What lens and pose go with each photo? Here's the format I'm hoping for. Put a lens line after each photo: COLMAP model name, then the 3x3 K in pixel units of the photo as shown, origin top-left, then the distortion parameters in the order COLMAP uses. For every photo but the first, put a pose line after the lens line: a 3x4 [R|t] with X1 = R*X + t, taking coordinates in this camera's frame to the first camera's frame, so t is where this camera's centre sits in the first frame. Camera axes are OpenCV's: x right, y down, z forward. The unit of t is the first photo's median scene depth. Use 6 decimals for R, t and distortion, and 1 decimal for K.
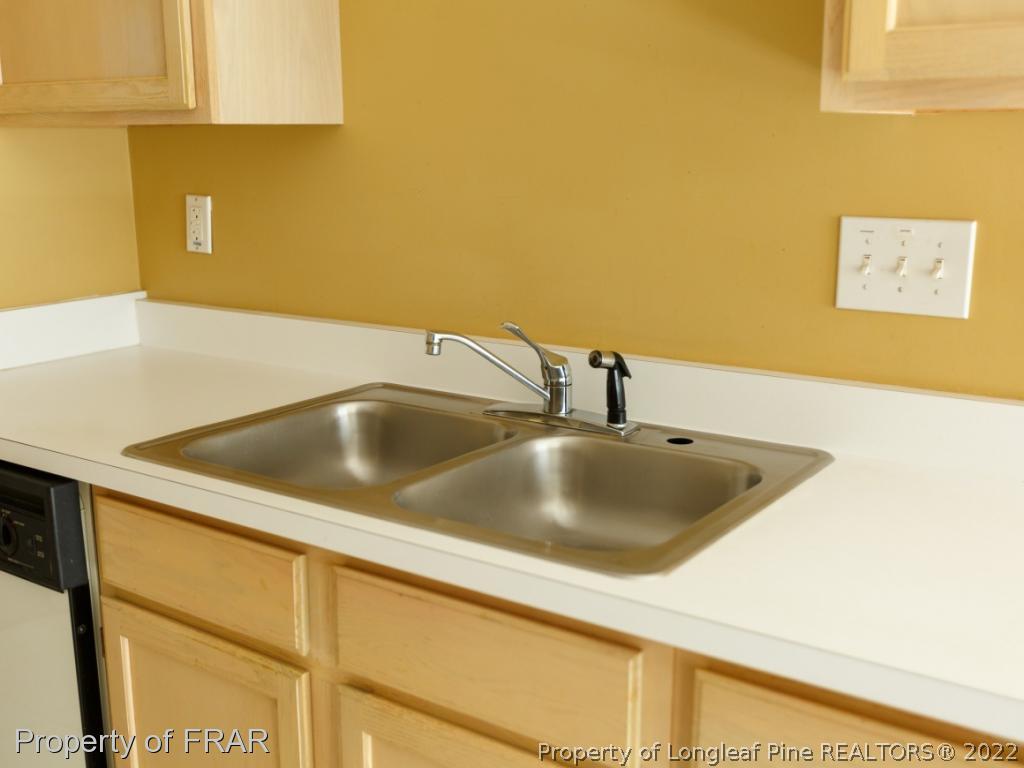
lens RADIAL K [[1114.6, 0, 506.4], [0, 1114.6, 388.5], [0, 0, 1]] dist [-0.010574, 0.000000]
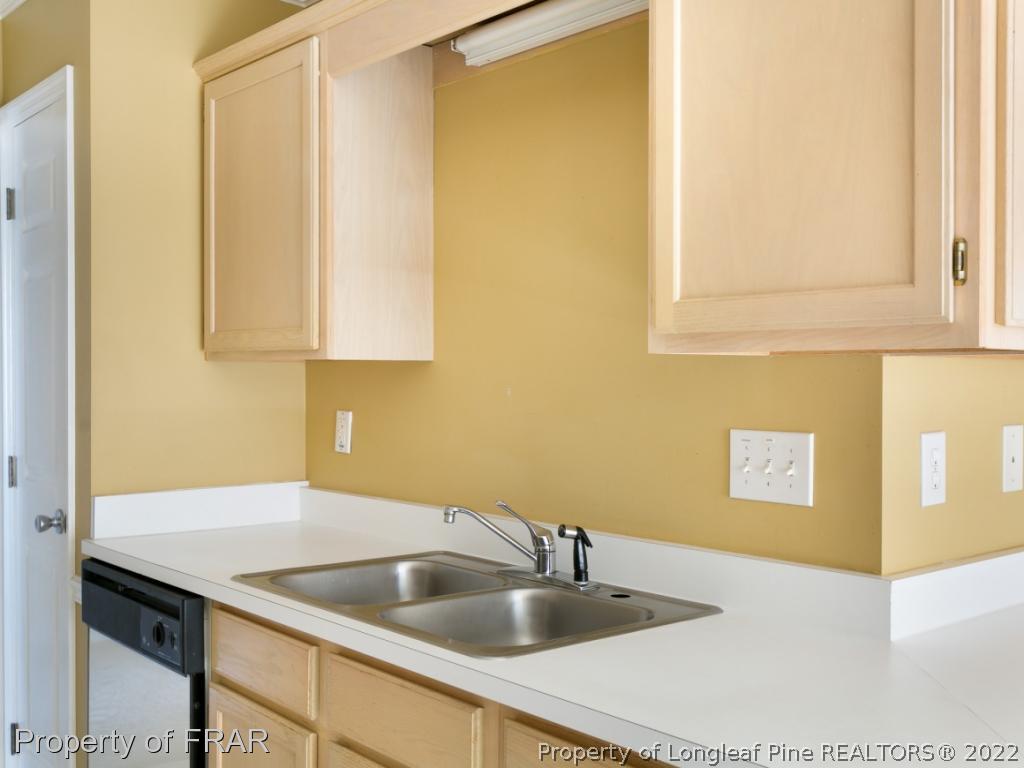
lens RADIAL K [[1114.6, 0, 521.5], [0, 1114.6, 380.6], [0, 0, 1]] dist [-0.010574, 0.000000]
pose [[0.967500, 0.010805, -0.252640, 0.373674], [-0.064908, 0.976224, -0.206817, 0.078761], [0.244399, 0.216494, 0.945198, -0.329580]]
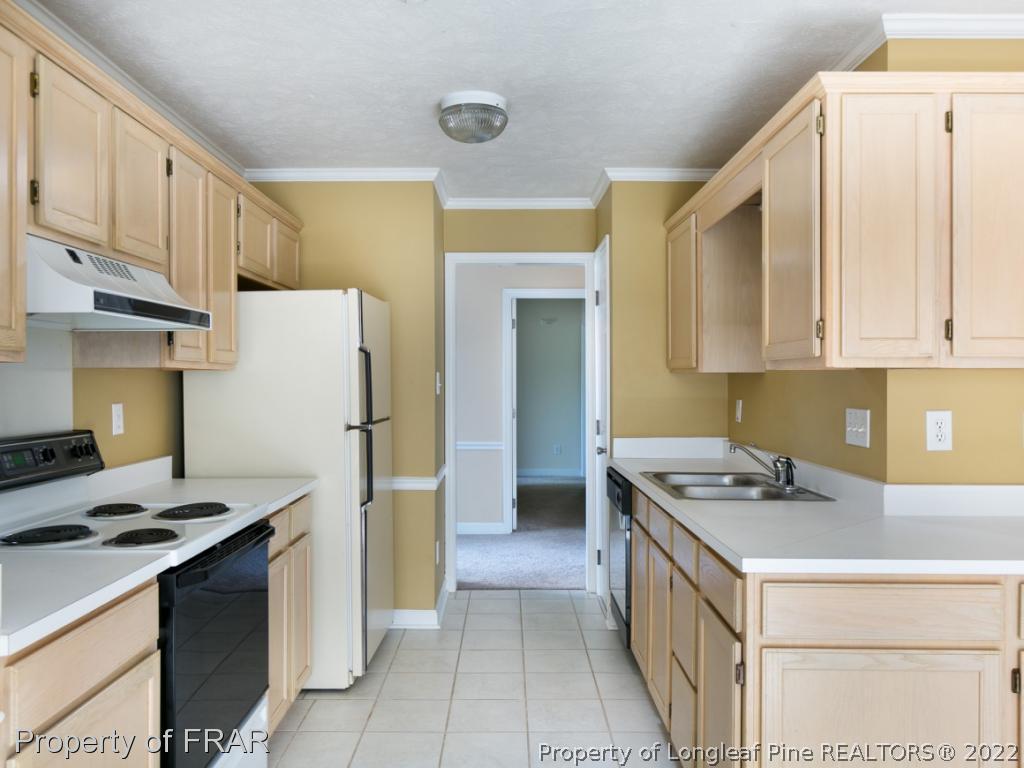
lens RADIAL K [[857.2, 0, 515.1], [0, 857.2, 377.0], [0, 0, 1]] dist [0.031673, -0.005372]
pose [[0.578650, 0.003342, -0.815569, 1.400388], [-0.182932, 0.975044, -0.125796, 0.158449], [0.794796, 0.221986, 0.564821, -0.714113]]
